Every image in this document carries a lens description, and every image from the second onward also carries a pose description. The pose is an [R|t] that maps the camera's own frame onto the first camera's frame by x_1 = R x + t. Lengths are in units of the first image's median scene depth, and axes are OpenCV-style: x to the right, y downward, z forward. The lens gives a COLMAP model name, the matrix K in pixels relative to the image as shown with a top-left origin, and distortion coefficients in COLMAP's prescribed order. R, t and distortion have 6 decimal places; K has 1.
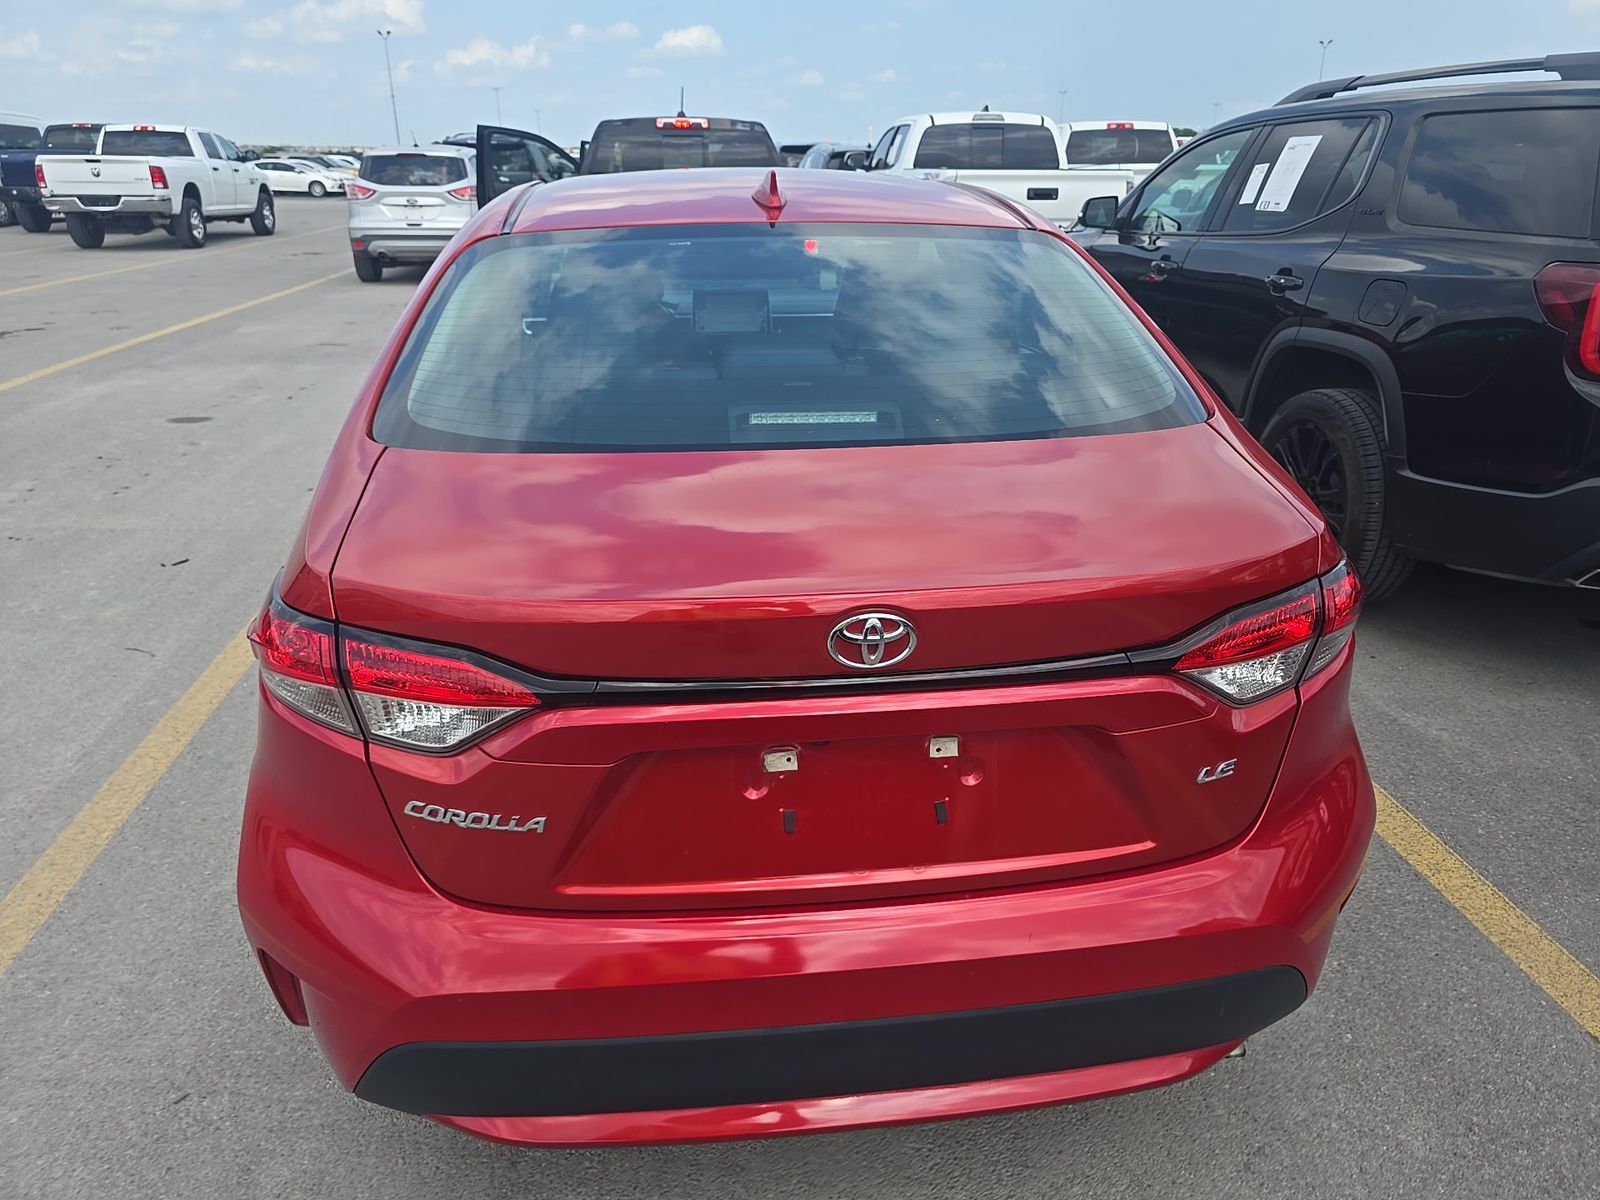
lens RADIAL K [[1103.5, 0, 802.8], [0, 1103.5, 600.4], [0, 0, 1]] dist [0.035149, -0.029279]
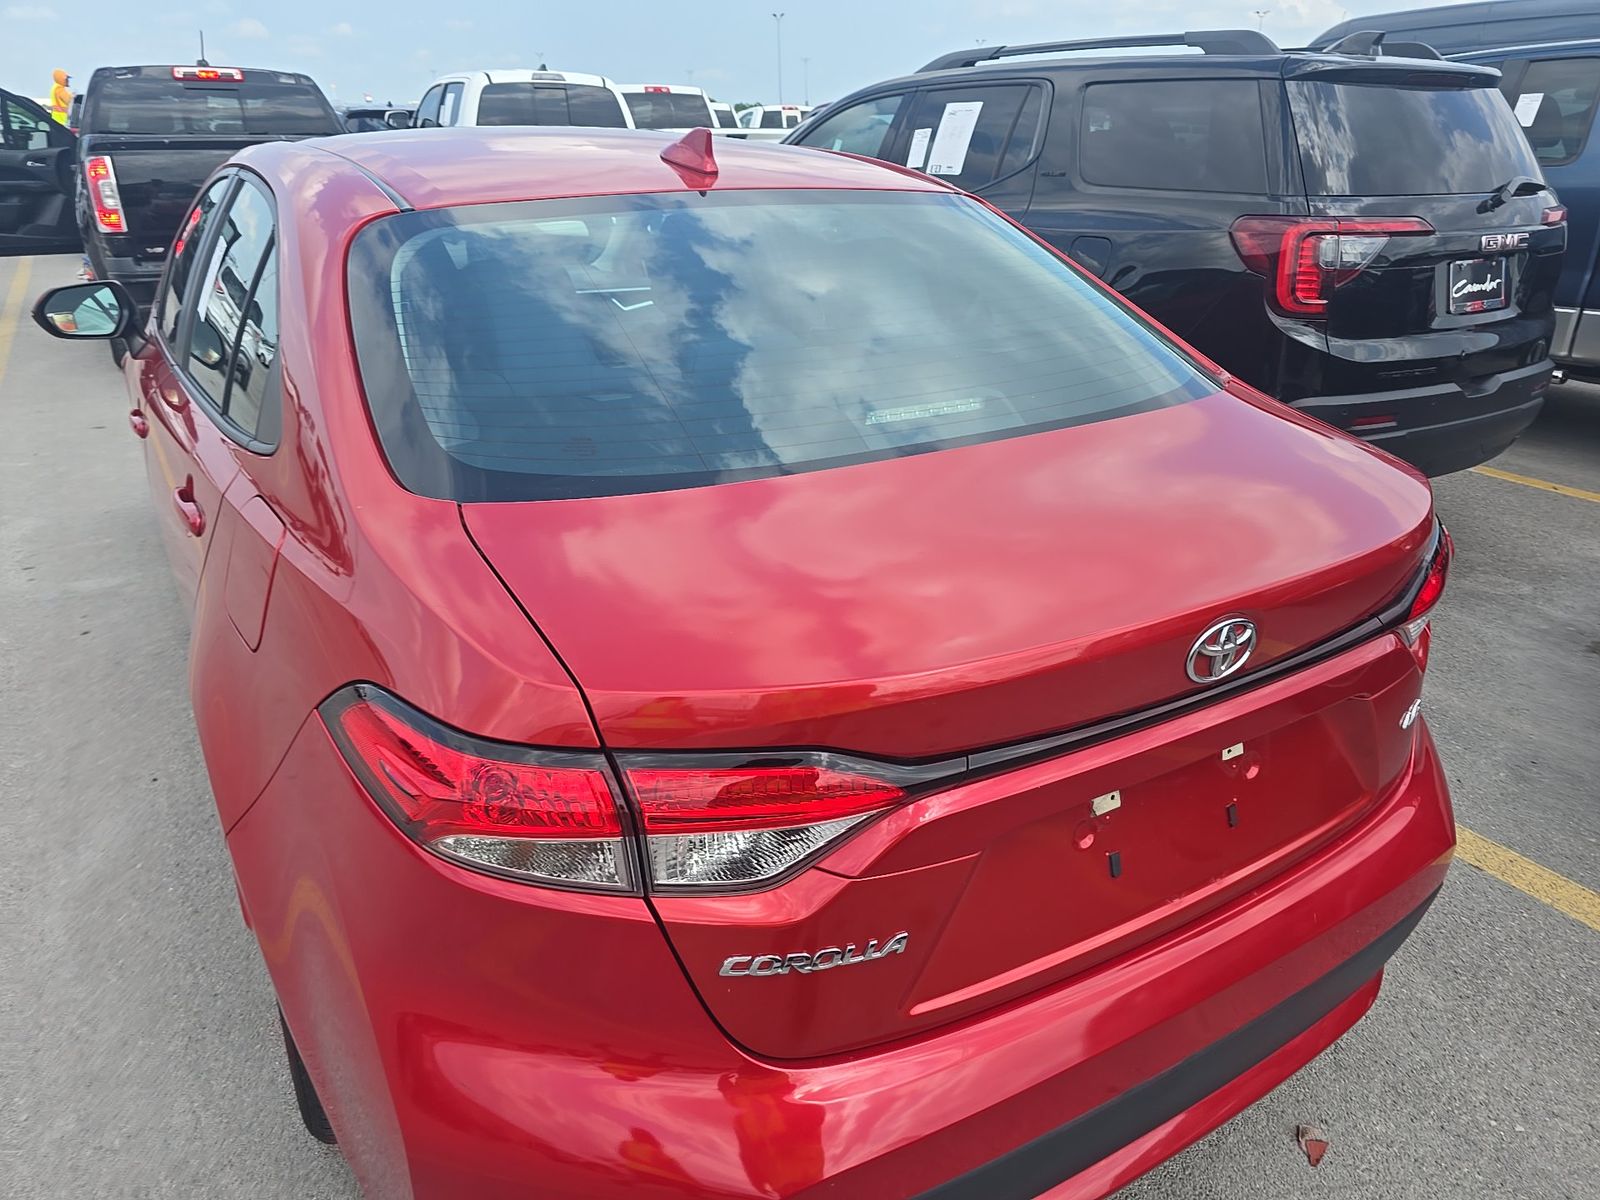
lens RADIAL K [[1103.5, 0, 802.8], [0, 1103.5, 600.4], [0, 0, 1]] dist [0.035149, -0.029279]
pose [[0.914218, -0.153944, 0.374842, -0.152012], [0.143348, 0.988077, 0.056176, -0.027093], [-0.379020, 0.002376, 0.925385, 0.074247]]
